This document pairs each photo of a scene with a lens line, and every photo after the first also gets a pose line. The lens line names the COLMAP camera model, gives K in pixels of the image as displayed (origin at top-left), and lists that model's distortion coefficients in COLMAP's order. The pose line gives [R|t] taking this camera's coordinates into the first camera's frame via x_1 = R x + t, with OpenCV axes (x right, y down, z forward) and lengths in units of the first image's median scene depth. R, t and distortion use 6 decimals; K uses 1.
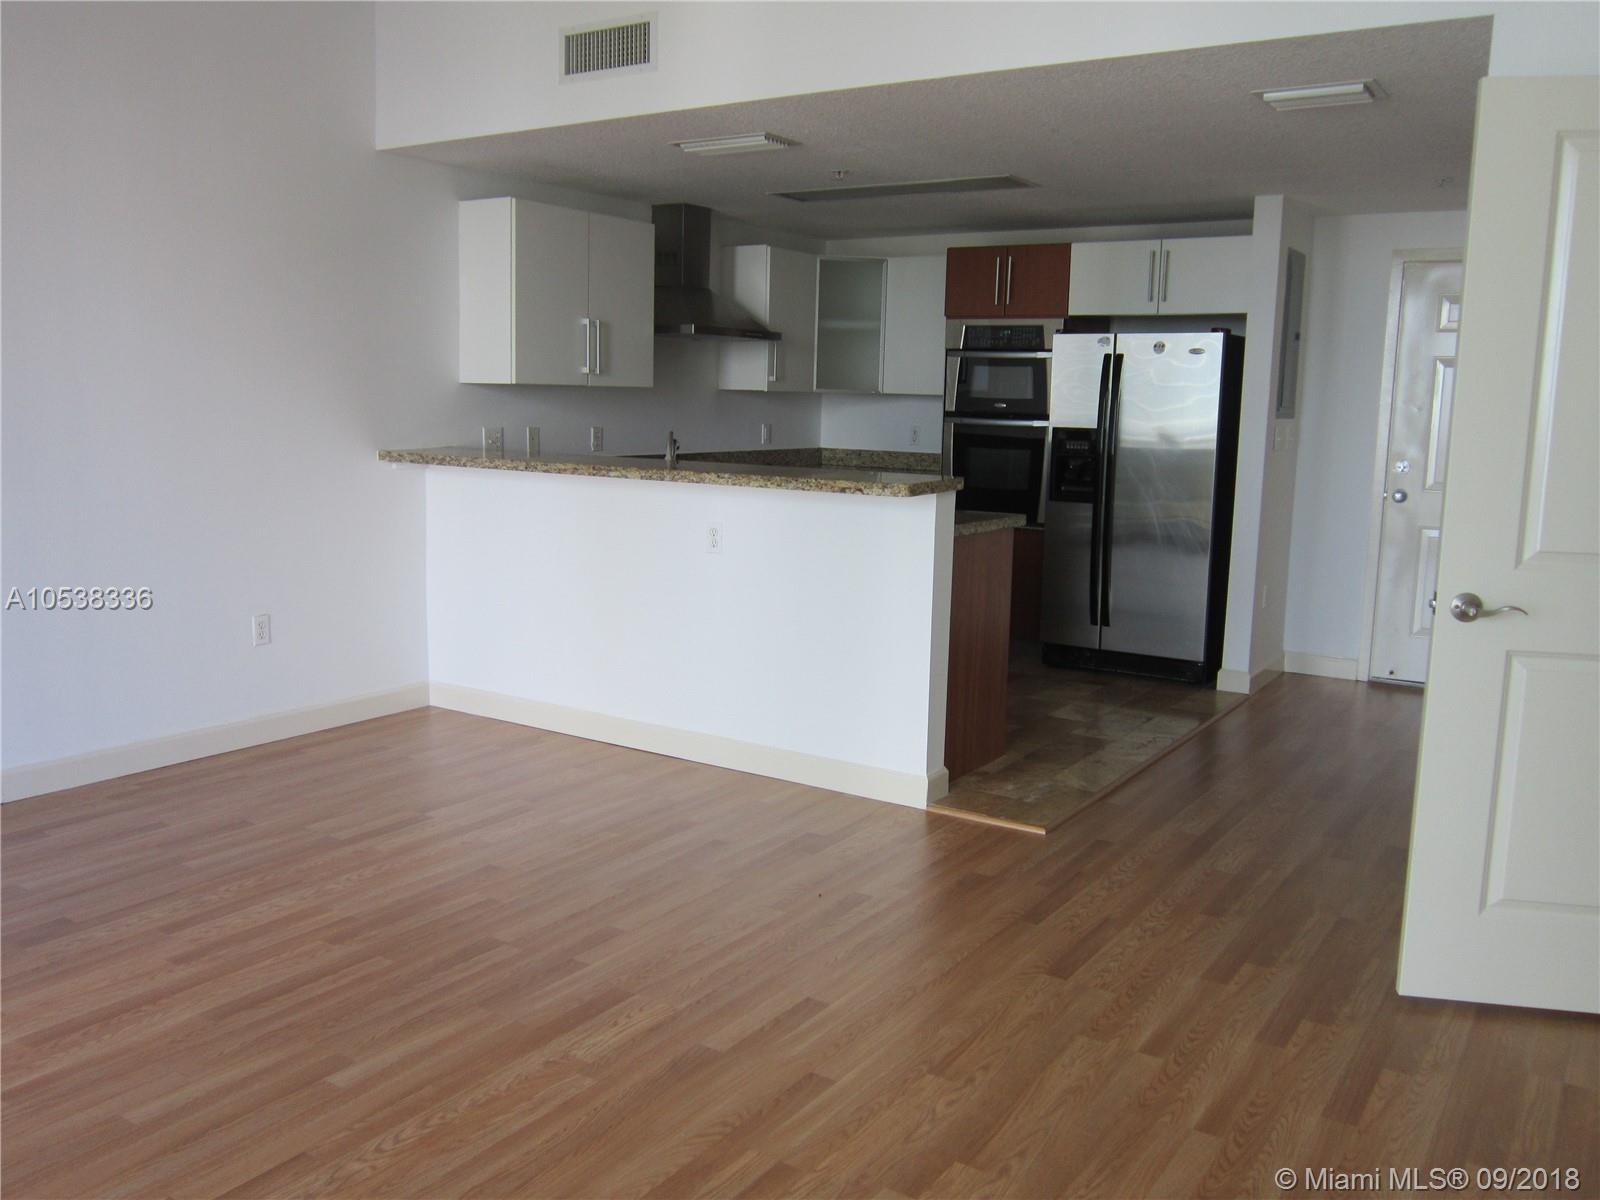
lens RADIAL K [[1322.7, 0, 805.0], [0, 1322.7, 588.5], [0, 0, 1]] dist [-0.049471, 0.027983]
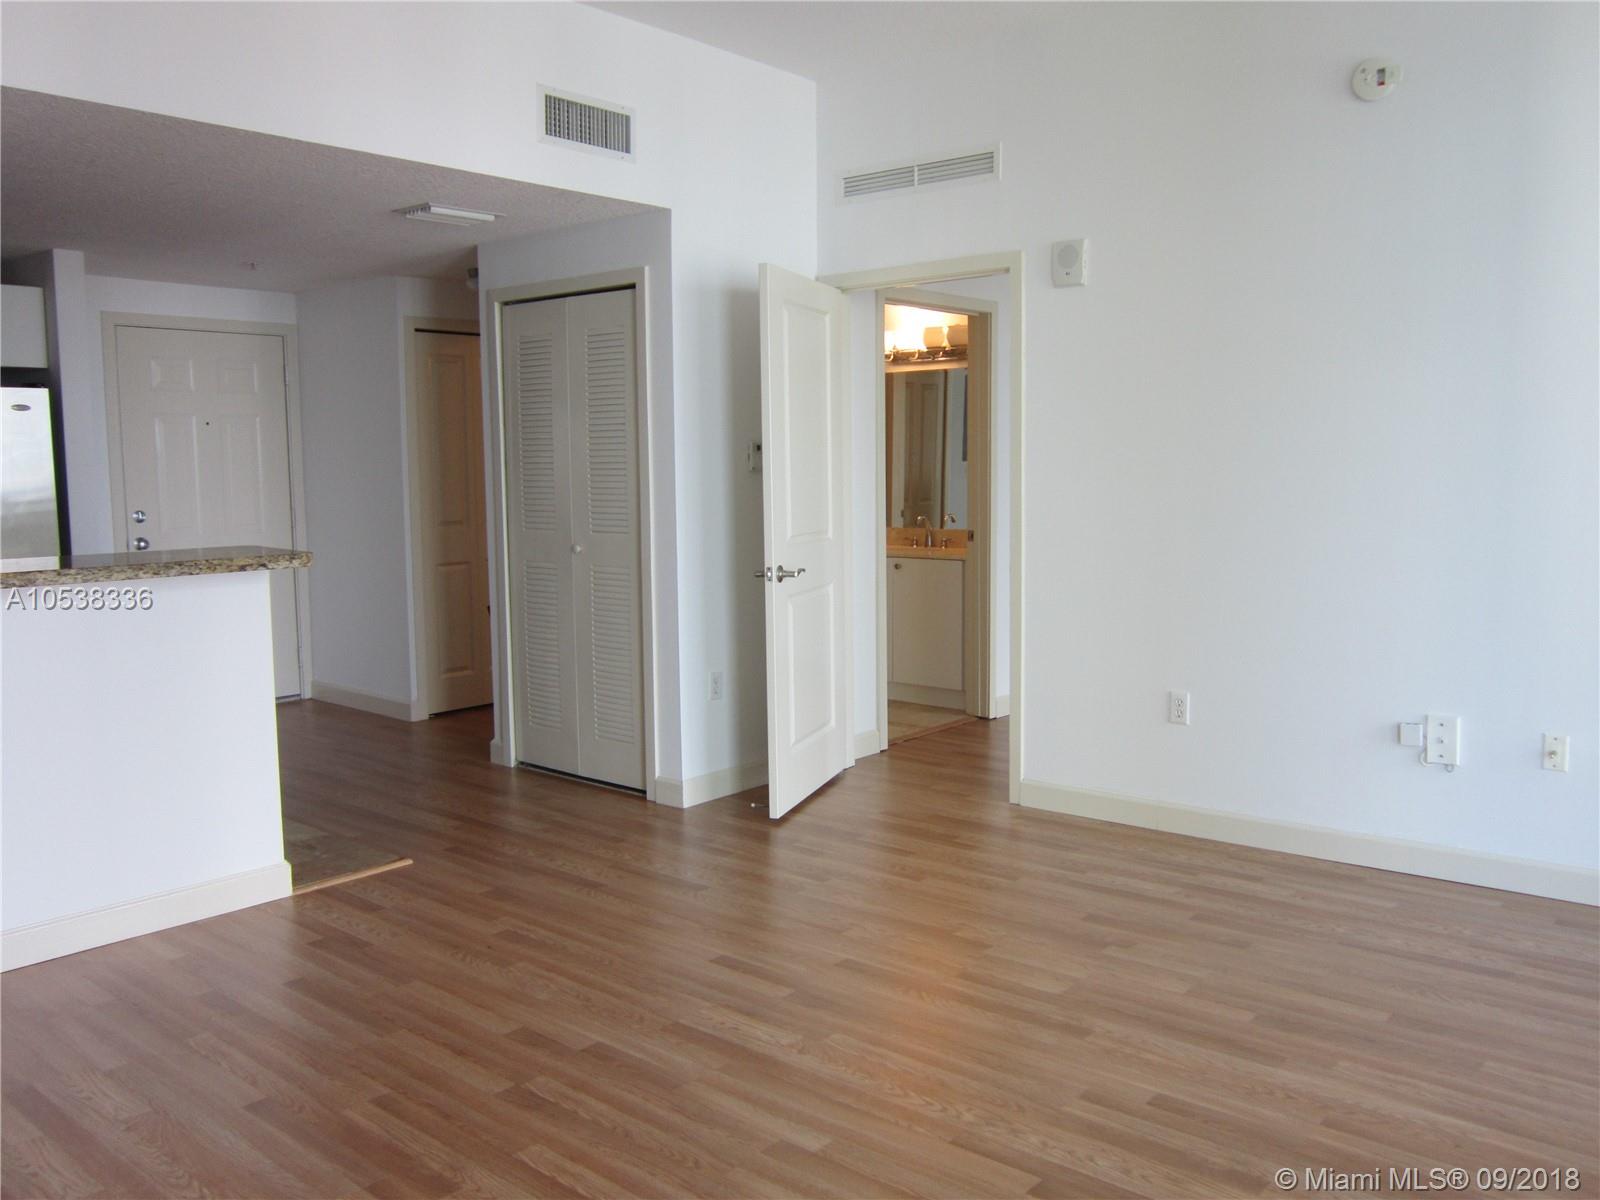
lens RADIAL K [[1322.7, 0, 816.2], [0, 1322.7, 601.2], [0, 0, 1]] dist [-0.049471, 0.027983]
pose [[0.124806, -0.129178, 0.983736, -0.555662], [0.153098, 0.982121, 0.109543, -0.061977], [-0.980298, 0.136937, 0.142351, 0.343290]]
